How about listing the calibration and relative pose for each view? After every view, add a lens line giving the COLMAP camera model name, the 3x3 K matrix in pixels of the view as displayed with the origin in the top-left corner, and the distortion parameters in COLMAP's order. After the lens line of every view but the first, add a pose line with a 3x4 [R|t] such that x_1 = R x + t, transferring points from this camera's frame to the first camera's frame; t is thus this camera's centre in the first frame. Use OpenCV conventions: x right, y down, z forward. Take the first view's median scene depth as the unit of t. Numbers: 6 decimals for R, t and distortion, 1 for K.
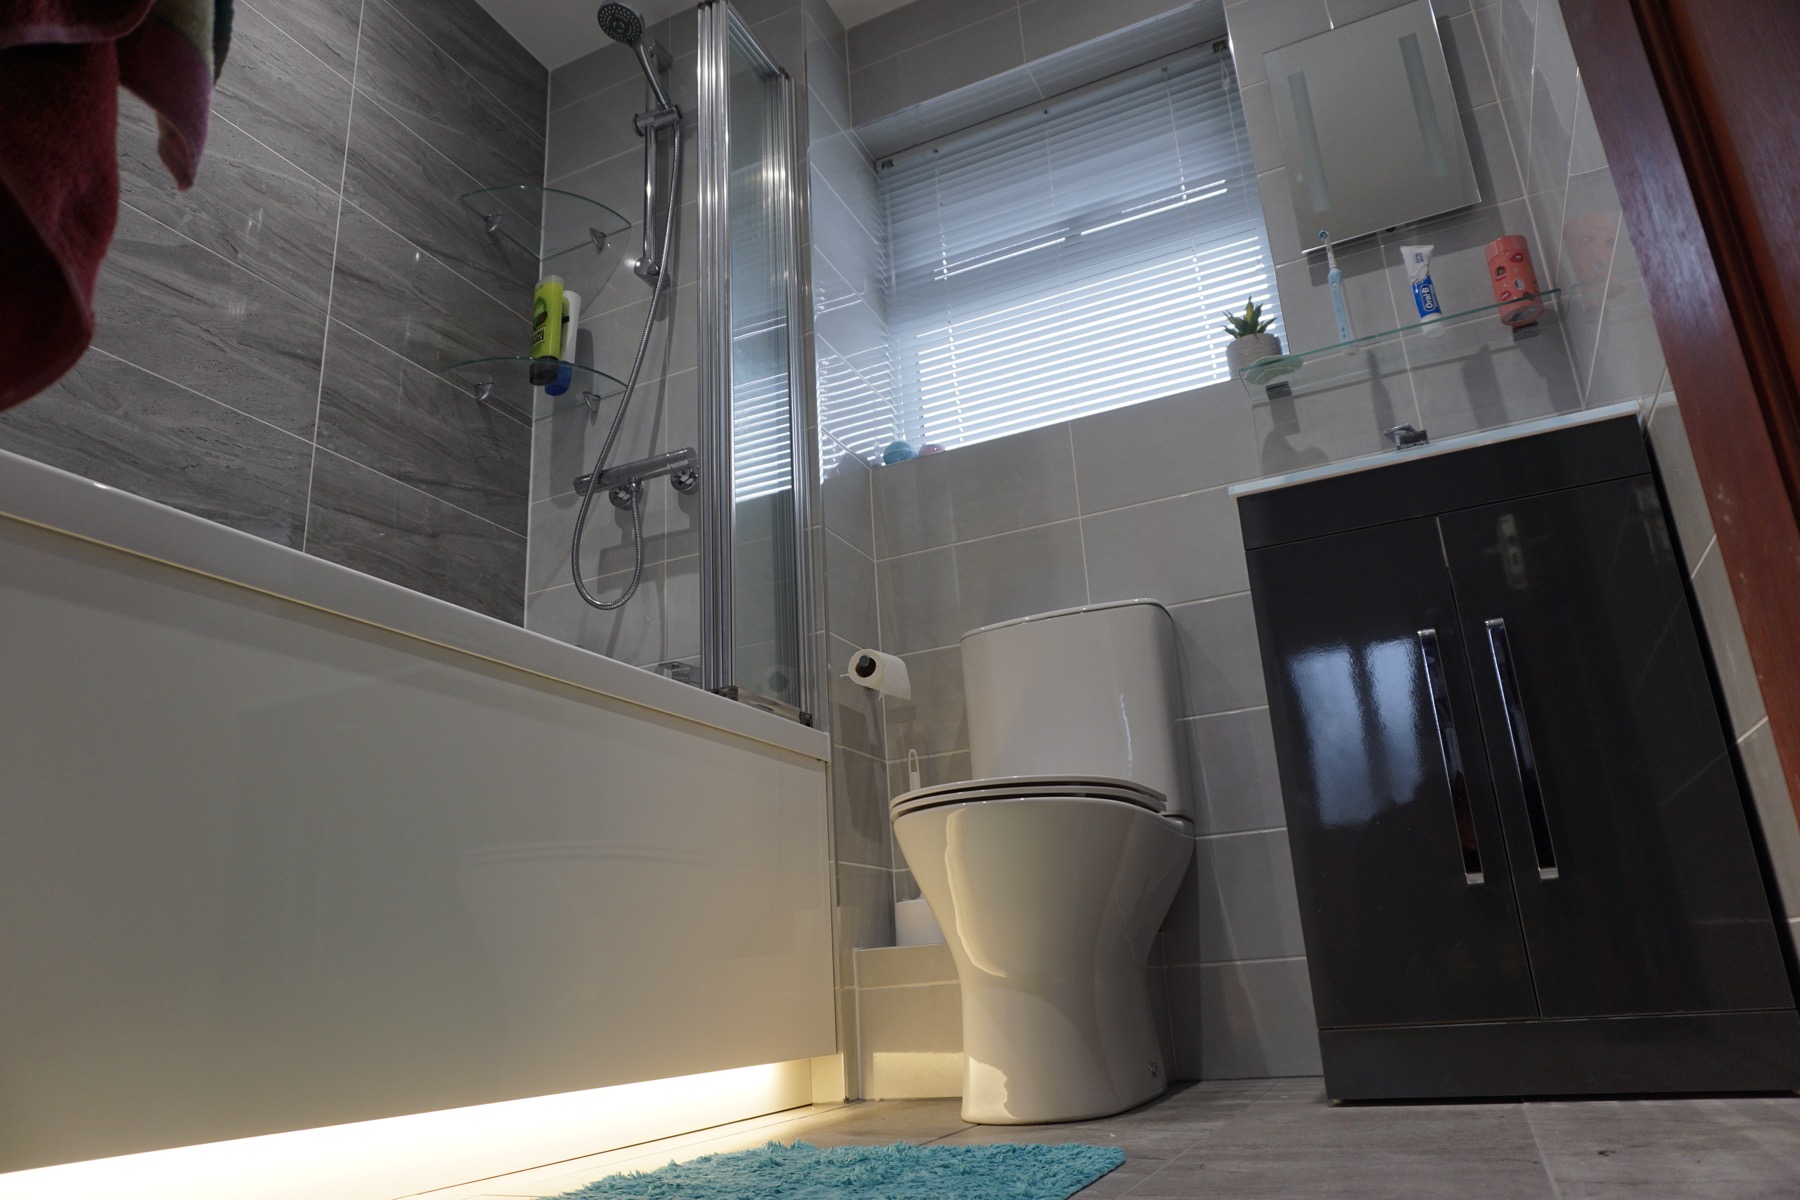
lens RADIAL K [[1207.3, 0, 892.0], [0, 1207.3, 589.4], [0, 0, 1]] dist [-0.042760, 0.021110]
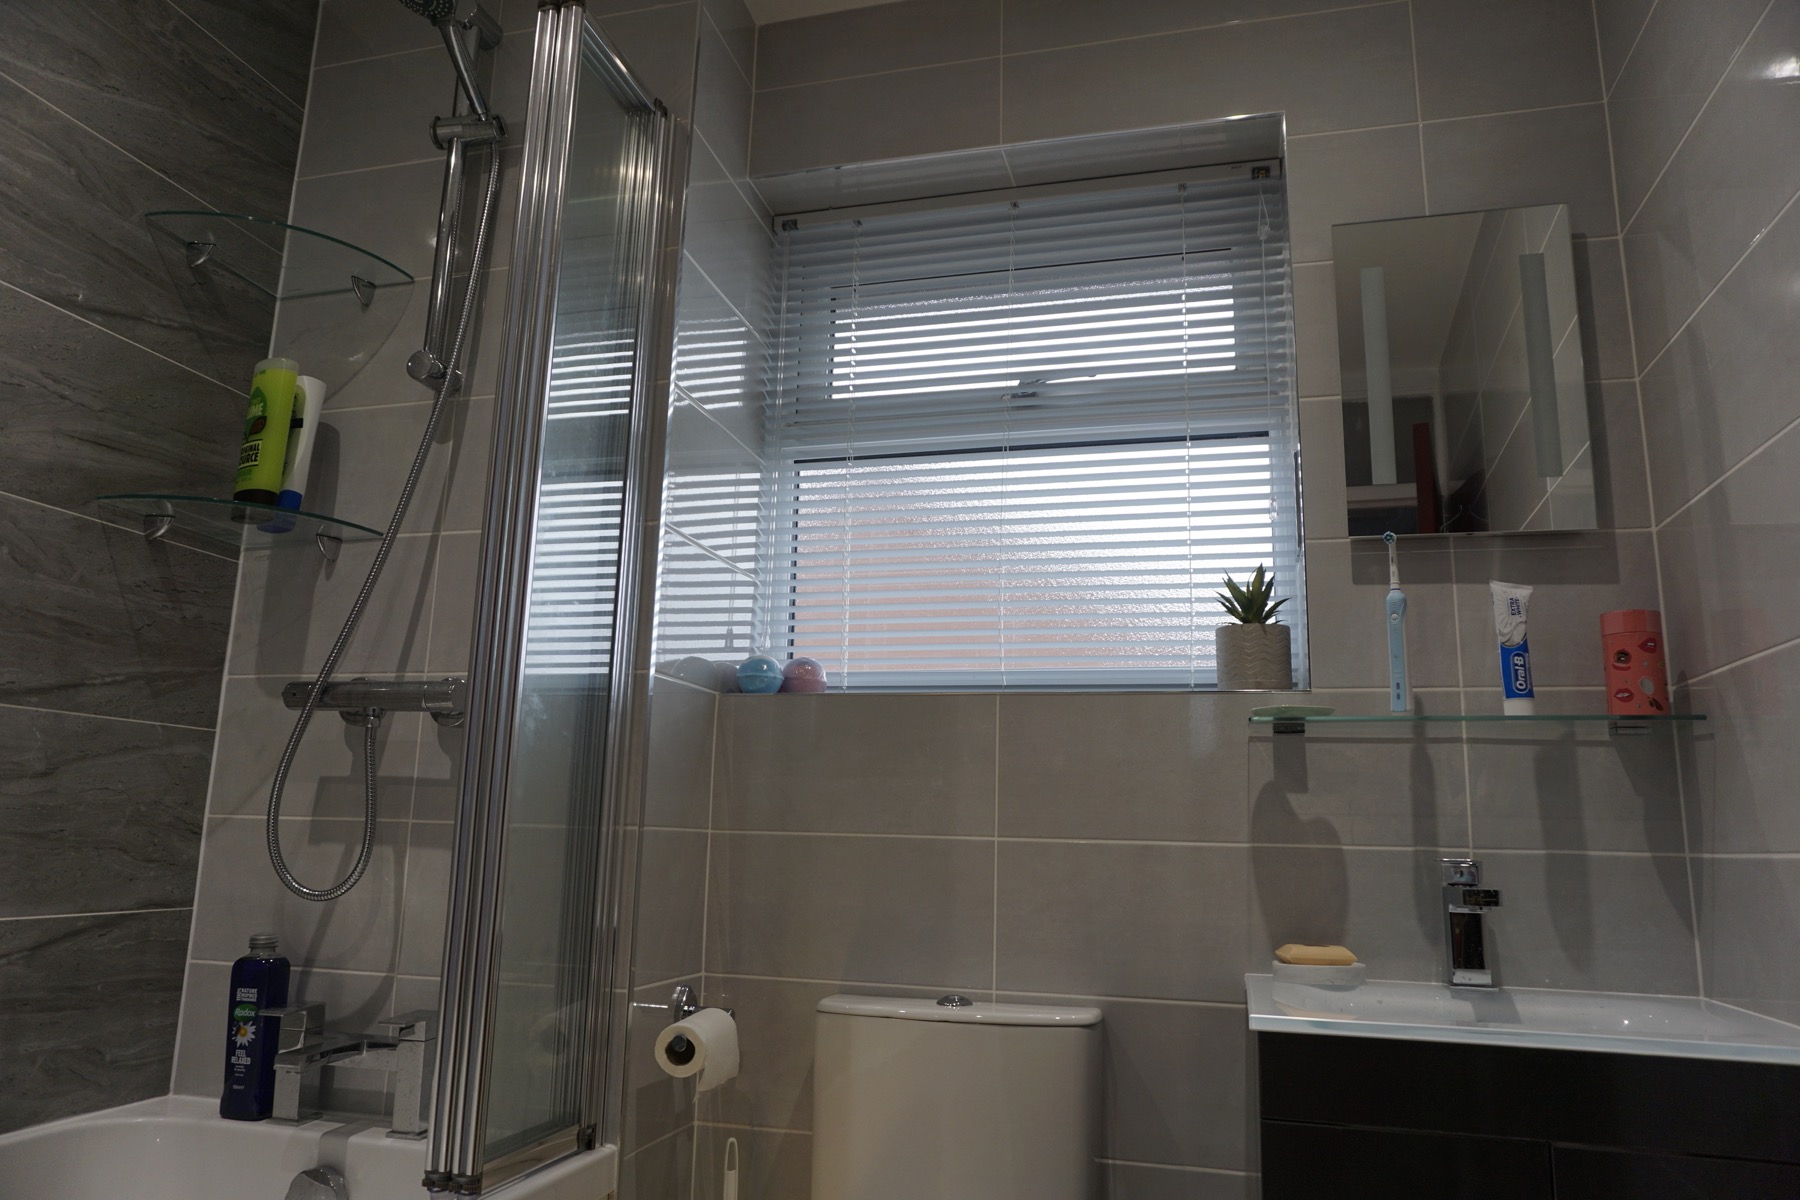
lens RADIAL K [[1207.3, 0, 902.4], [0, 1207.3, 596.7], [0, 0, 1]] dist [-0.042760, 0.021110]
pose [[0.980687, 0.115273, 0.158006, -0.032782], [-0.133269, 0.985128, 0.108453, -0.269055], [-0.143155, -0.127416, 0.981464, 0.294862]]
